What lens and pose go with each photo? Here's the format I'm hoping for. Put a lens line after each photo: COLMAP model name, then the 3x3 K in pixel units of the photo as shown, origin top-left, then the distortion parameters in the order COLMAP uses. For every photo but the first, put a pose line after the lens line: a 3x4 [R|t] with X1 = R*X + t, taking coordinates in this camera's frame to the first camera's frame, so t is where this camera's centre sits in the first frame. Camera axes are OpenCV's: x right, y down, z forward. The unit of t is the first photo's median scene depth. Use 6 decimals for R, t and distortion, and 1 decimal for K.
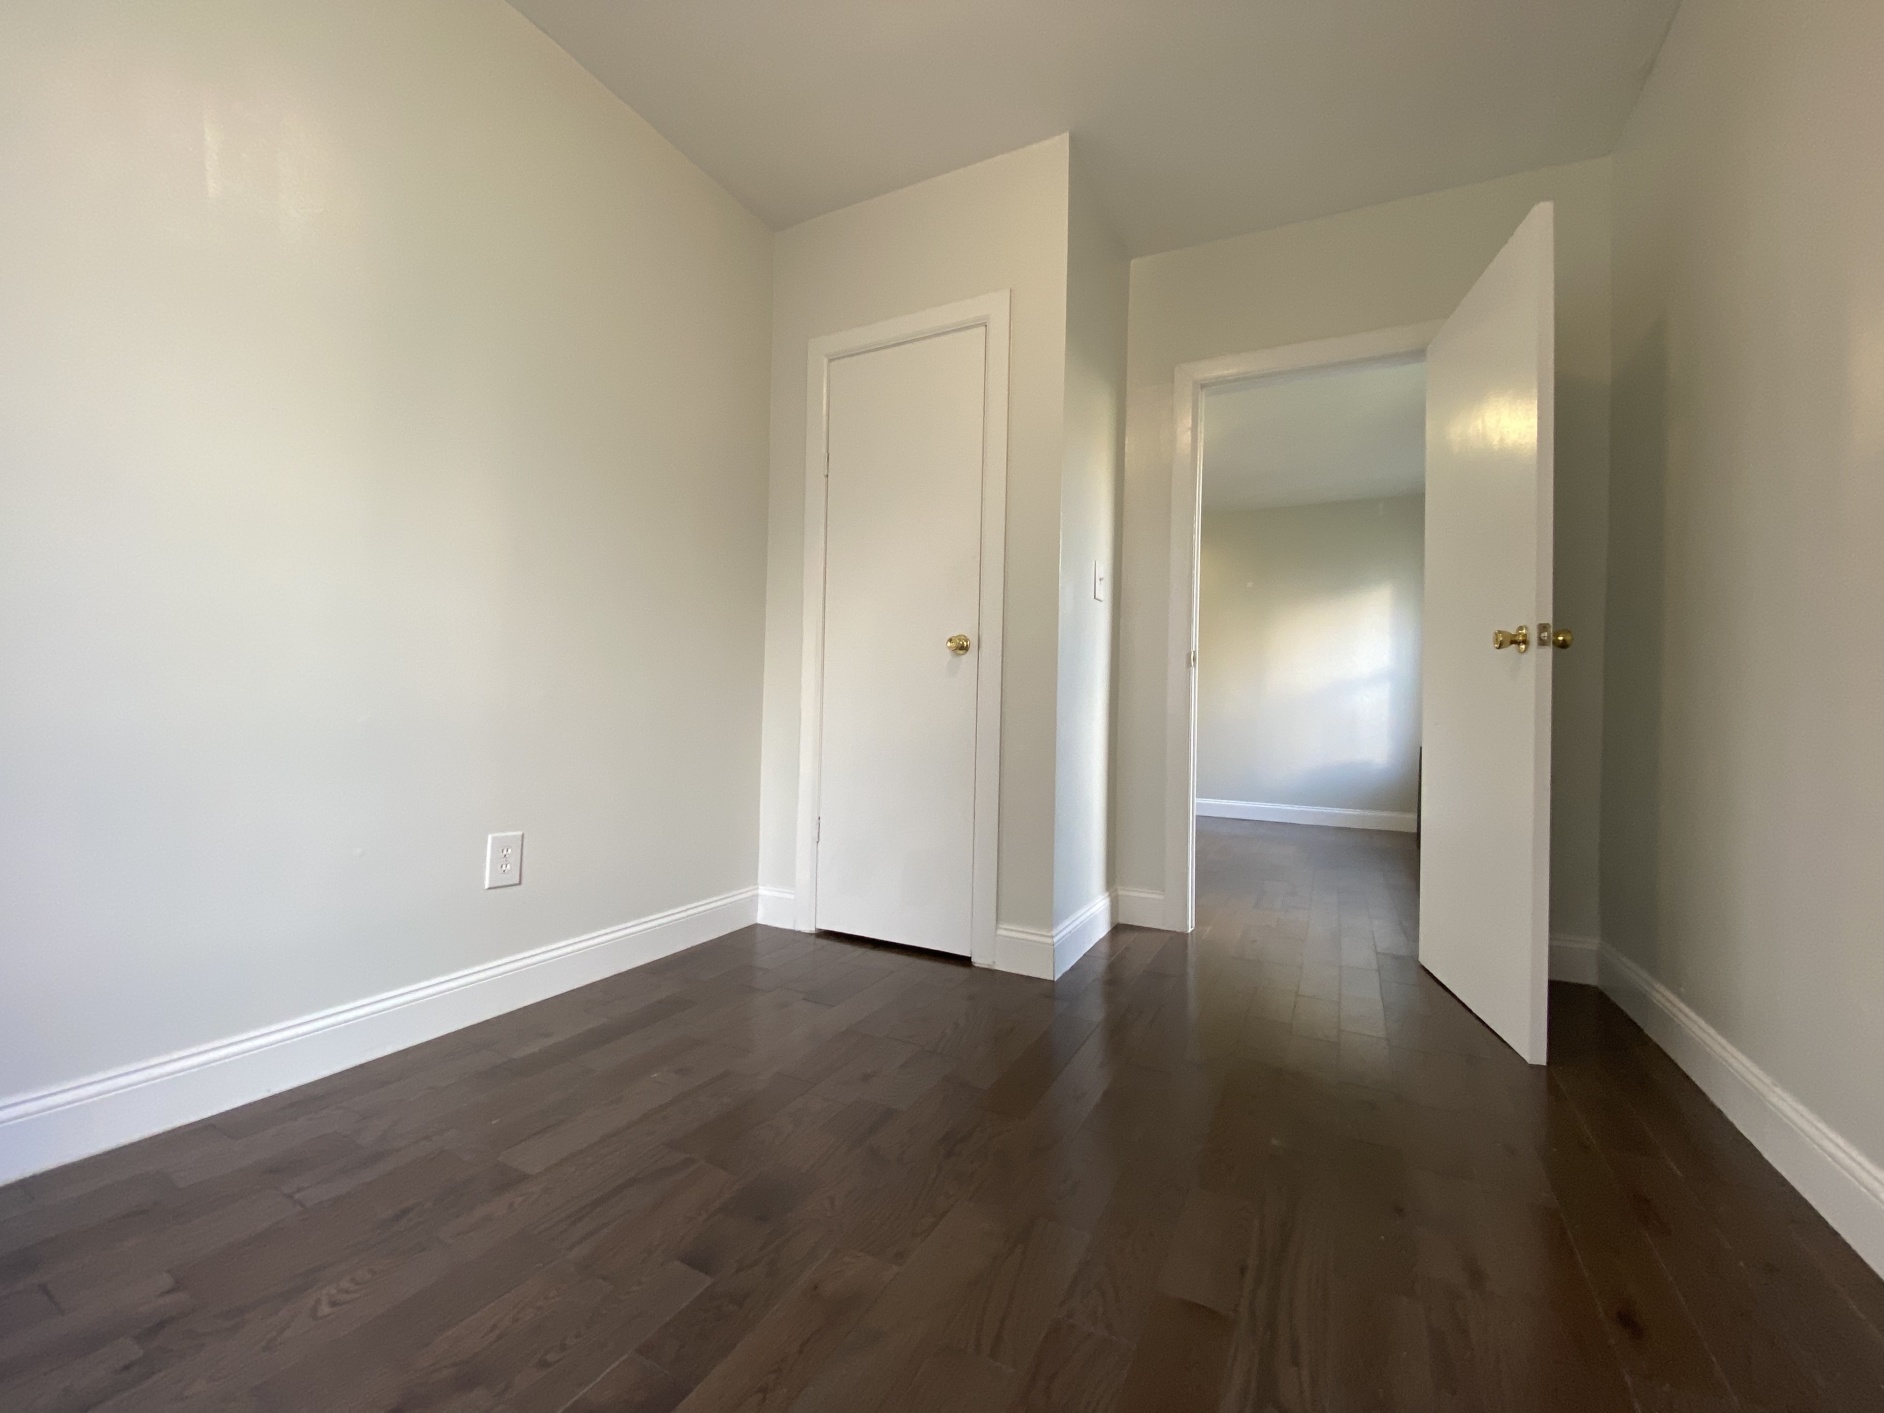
lens RADIAL K [[771.1, 0, 932.7], [0, 771.1, 714.3], [0, 0, 1]] dist [-0.001290, -0.003203]
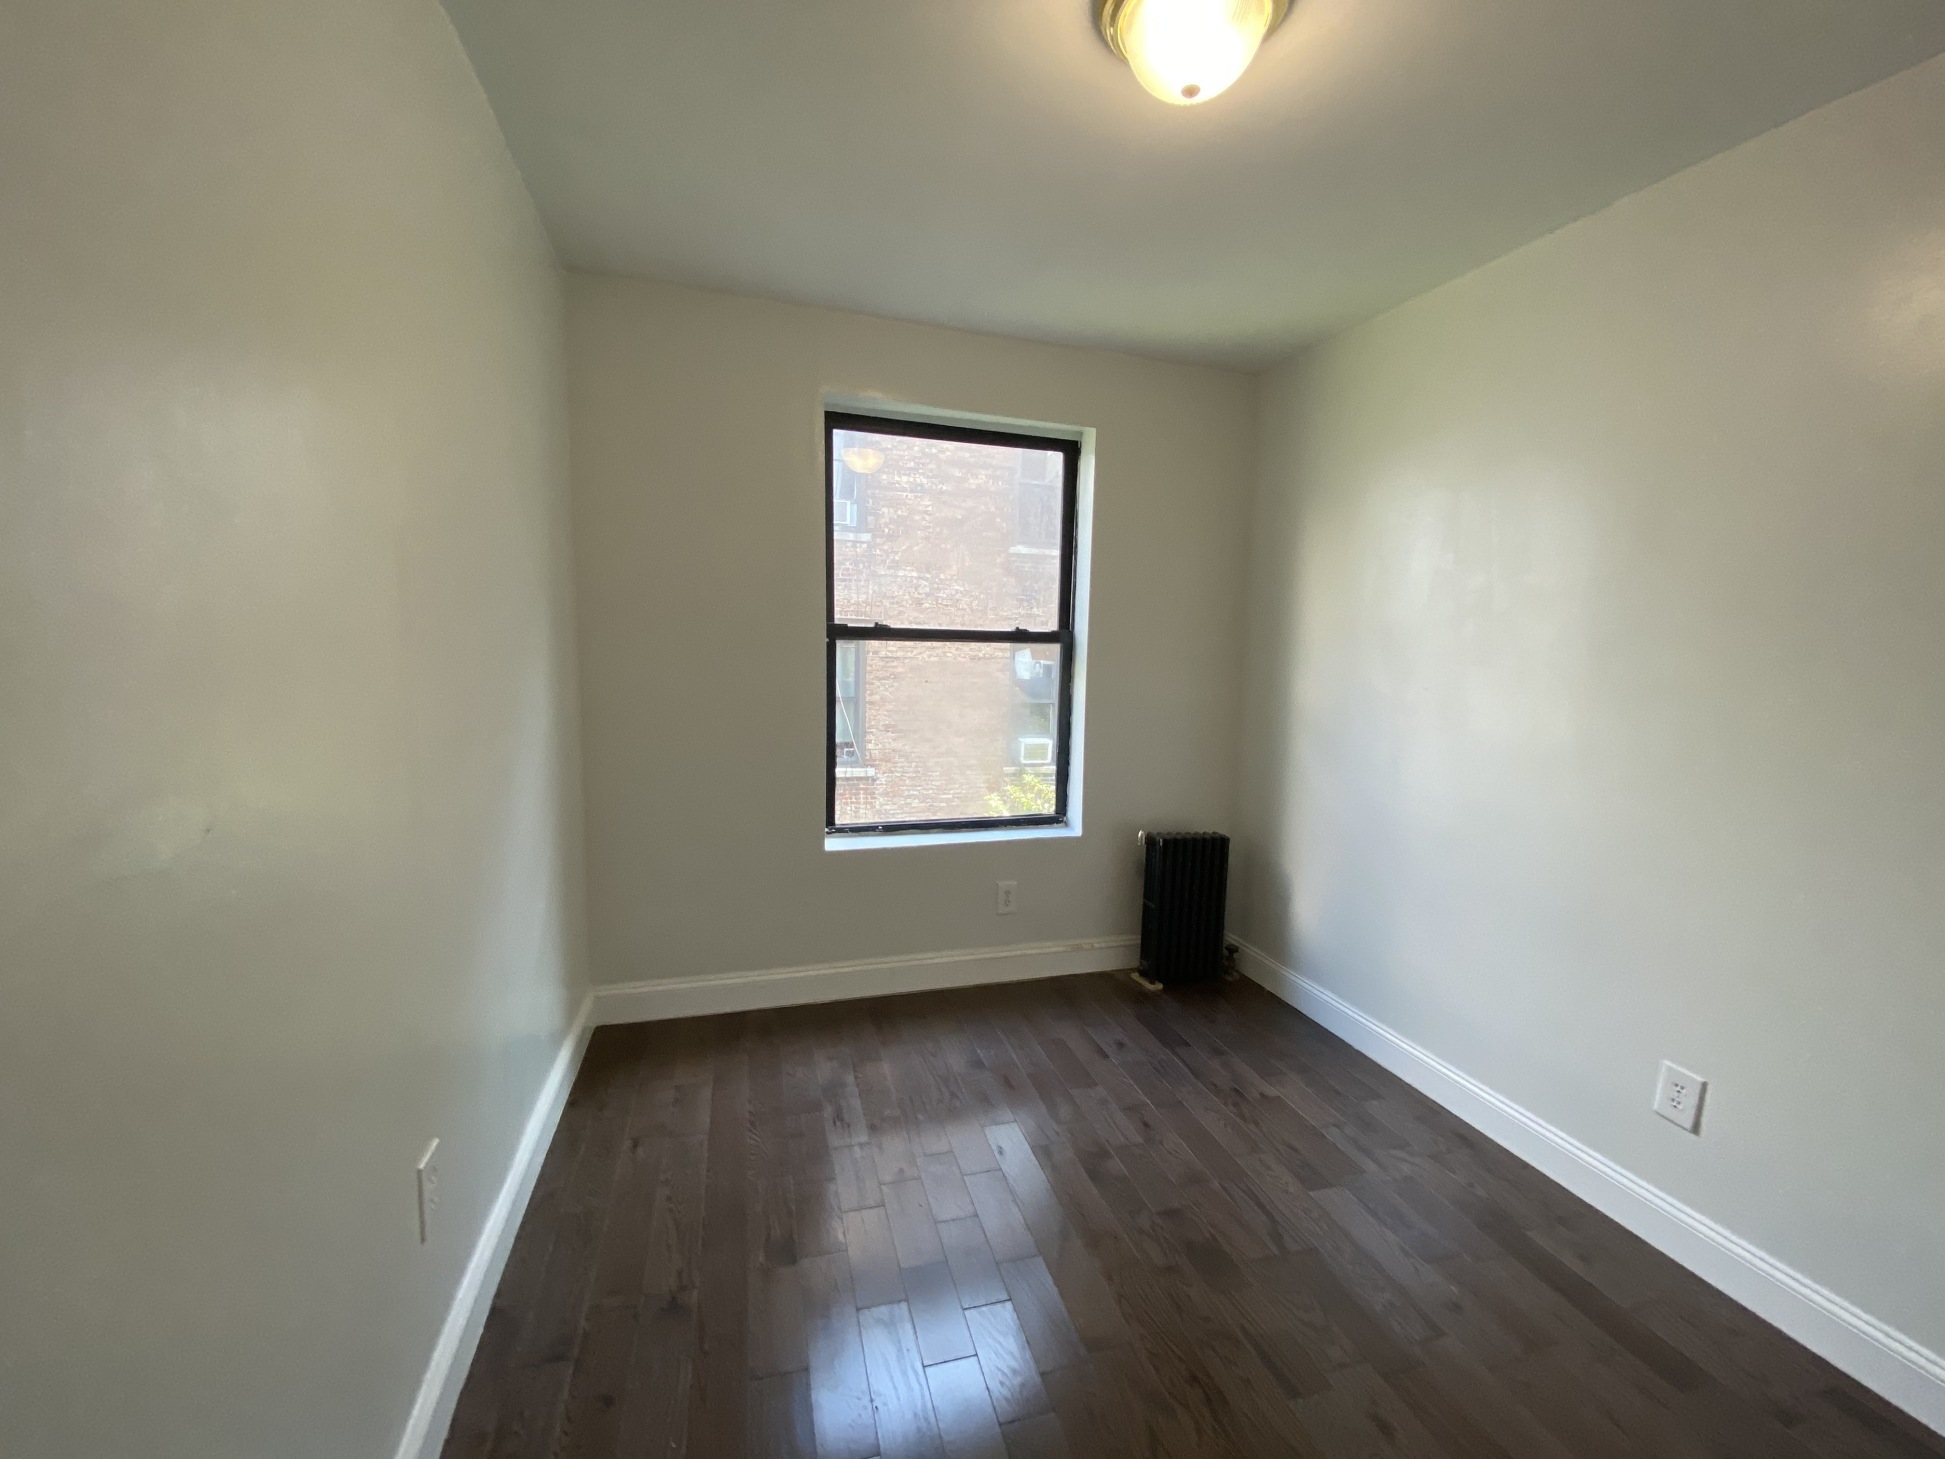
lens RADIAL K [[796.1, 0, 978.7], [0, 796.1, 724.3], [0, 0, 1]] dist [-0.001290, -0.003203]
pose [[-0.714971, 0.033206, -0.698365, 0.978526], [-0.041108, 0.995147, 0.089403, -0.428698], [0.697945, 0.092629, -0.710136, 1.475682]]
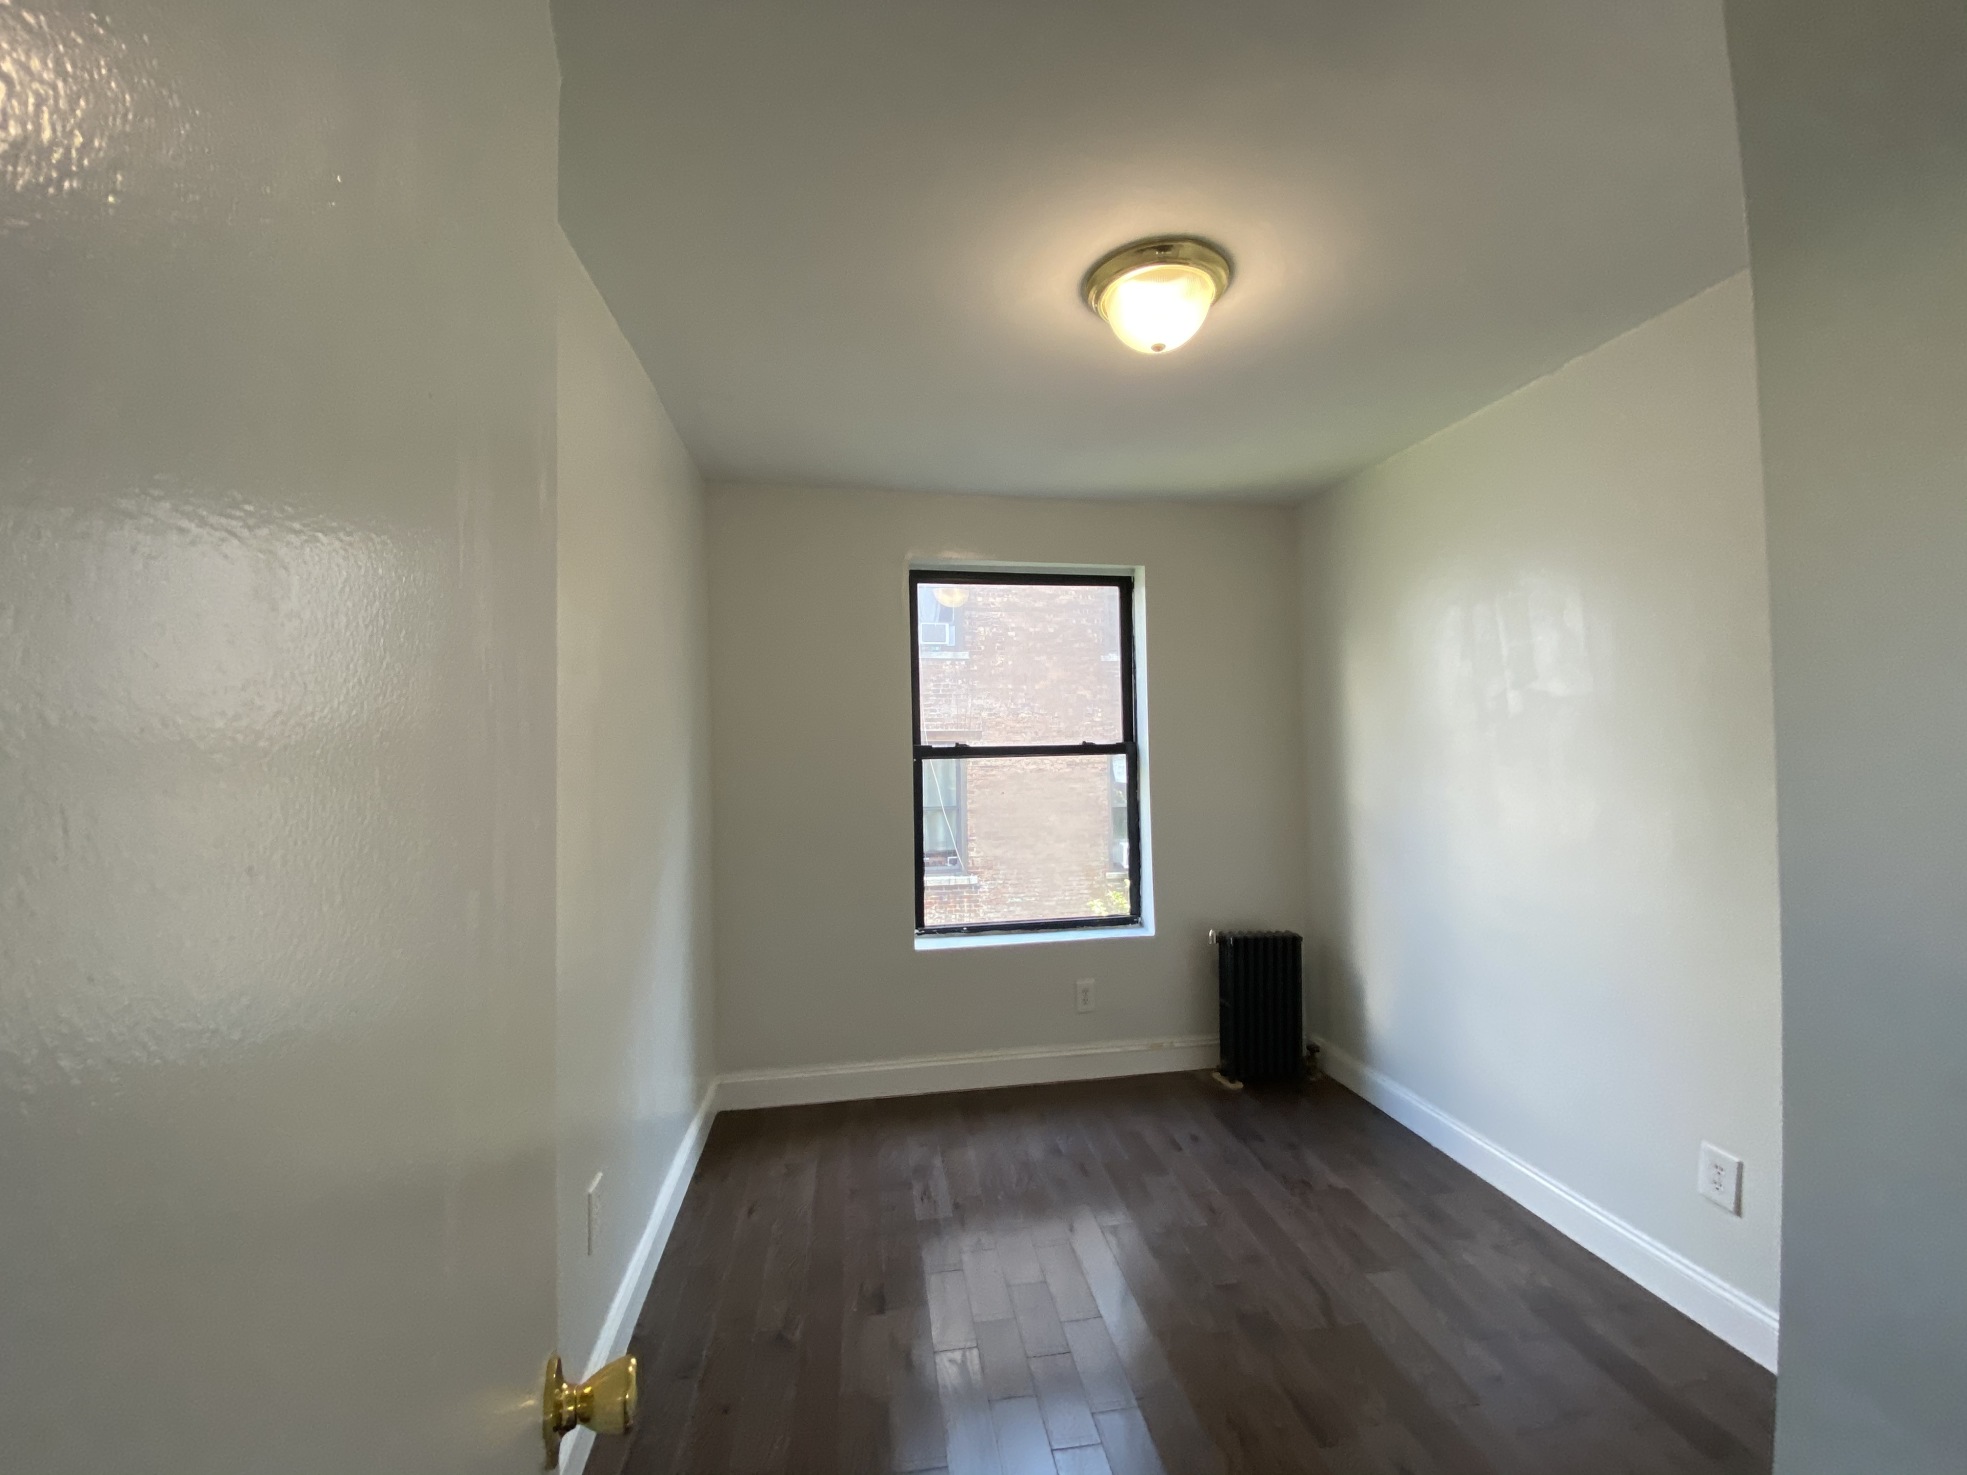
lens RADIAL K [[805.1, 0, 981.1], [0, 805.1, 726.9], [0, 0, 1]] dist [-0.001290, -0.003203]
pose [[-0.800505, -0.024243, -0.598835, 1.095358], [-0.002409, 0.999304, -0.037235, -0.460335], [0.599321, -0.028365, -0.800006, 1.772031]]
